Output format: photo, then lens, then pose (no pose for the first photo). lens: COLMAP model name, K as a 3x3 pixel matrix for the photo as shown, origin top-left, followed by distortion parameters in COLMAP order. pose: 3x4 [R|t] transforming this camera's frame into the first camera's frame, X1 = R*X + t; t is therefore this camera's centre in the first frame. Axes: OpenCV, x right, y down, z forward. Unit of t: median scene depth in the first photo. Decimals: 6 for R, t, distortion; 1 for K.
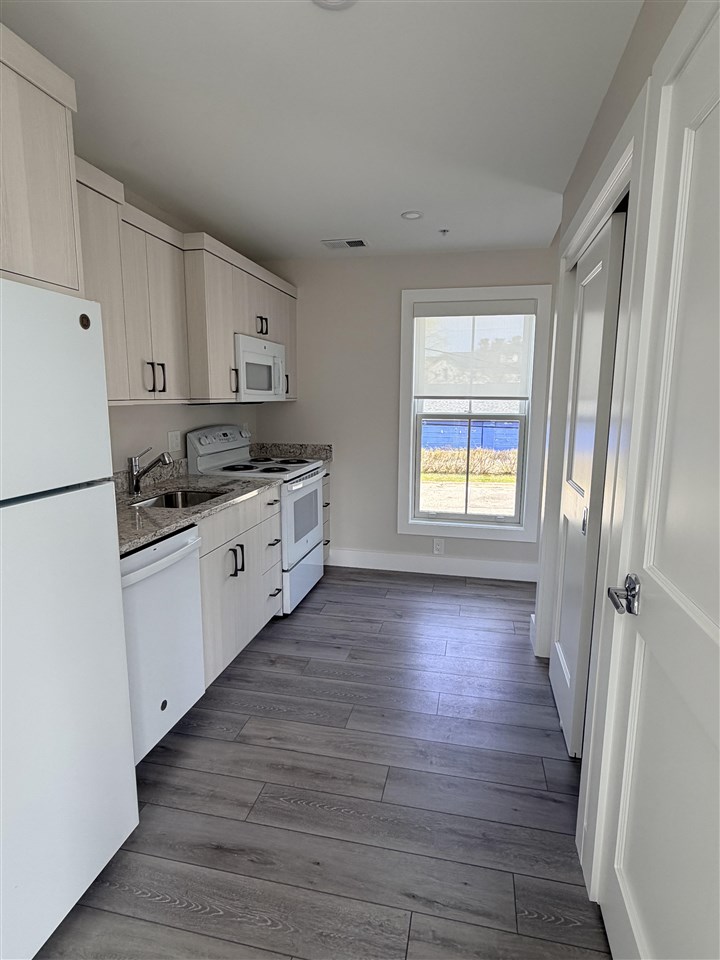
lens RADIAL K [[525.2, 0, 356.6], [0, 525.2, 478.9], [0, 0, 1]] dist [0.002633, 0.000613]
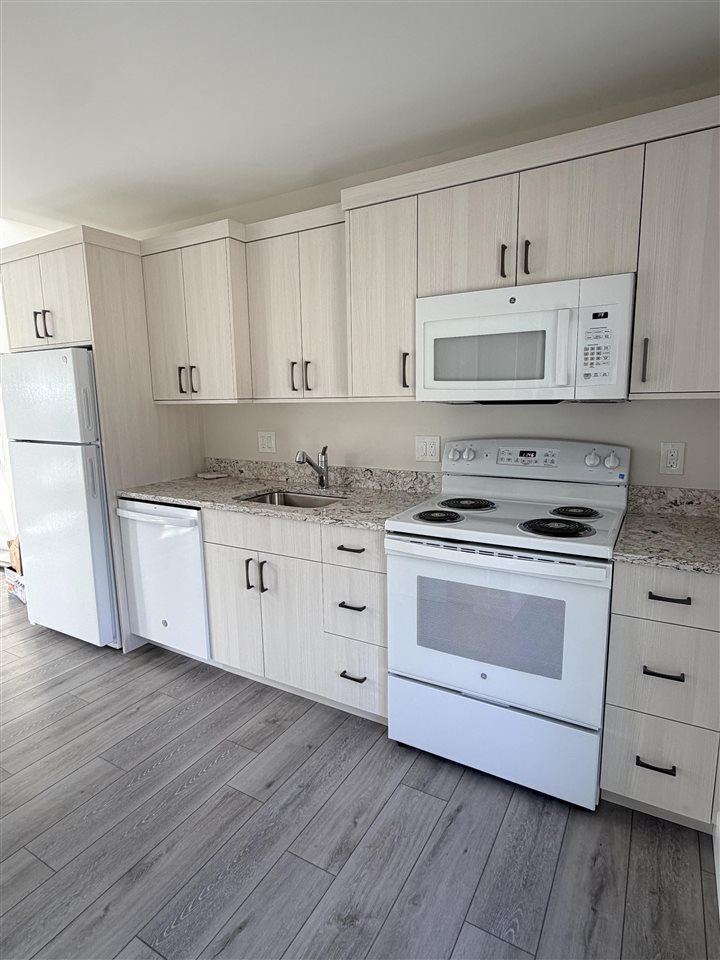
lens RADIAL K [[525.2, 0, 356.6], [0, 525.2, 478.9], [0, 0, 1]] dist [0.002633, 0.000613]
pose [[-0.304915, 0.156025, -0.939512, 0.449798], [-0.132406, 0.969964, 0.204054, -0.177434], [0.943131, 0.186616, -0.275098, 1.132370]]
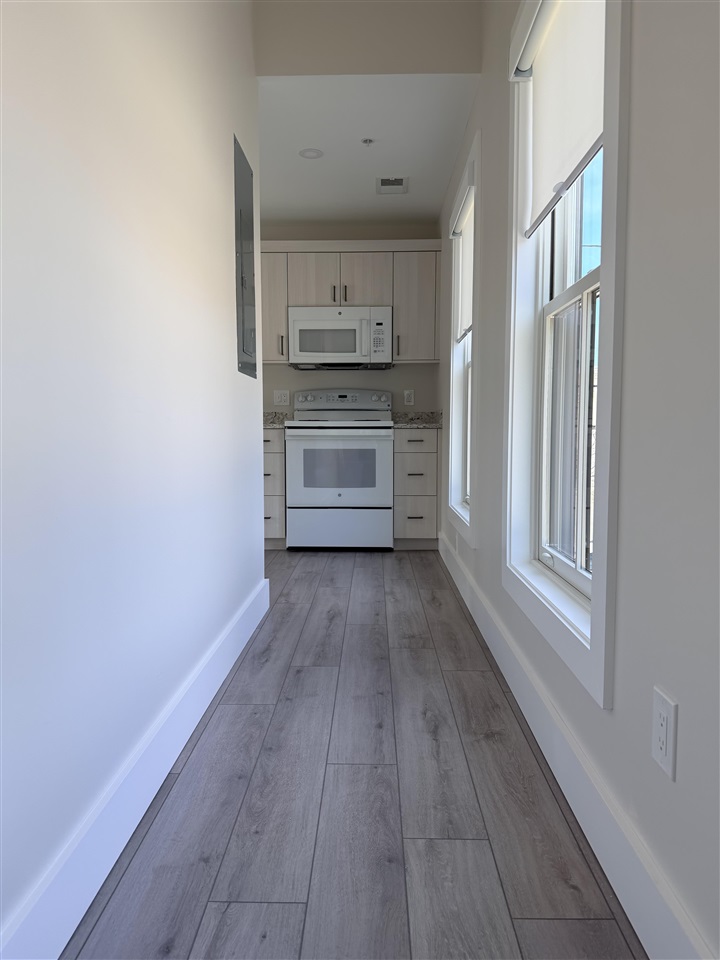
lens RADIAL K [[685.3, 0, 361.7], [0, 685.3, 490.9], [0, 0, 1]] dist [0.094260, -0.001836]
pose [[0.197419, 0.078840, -0.977144, 1.408166], [-0.151510, 0.987238, 0.049044, 0.044514], [0.968540, 0.138365, 0.206845, 0.873258]]
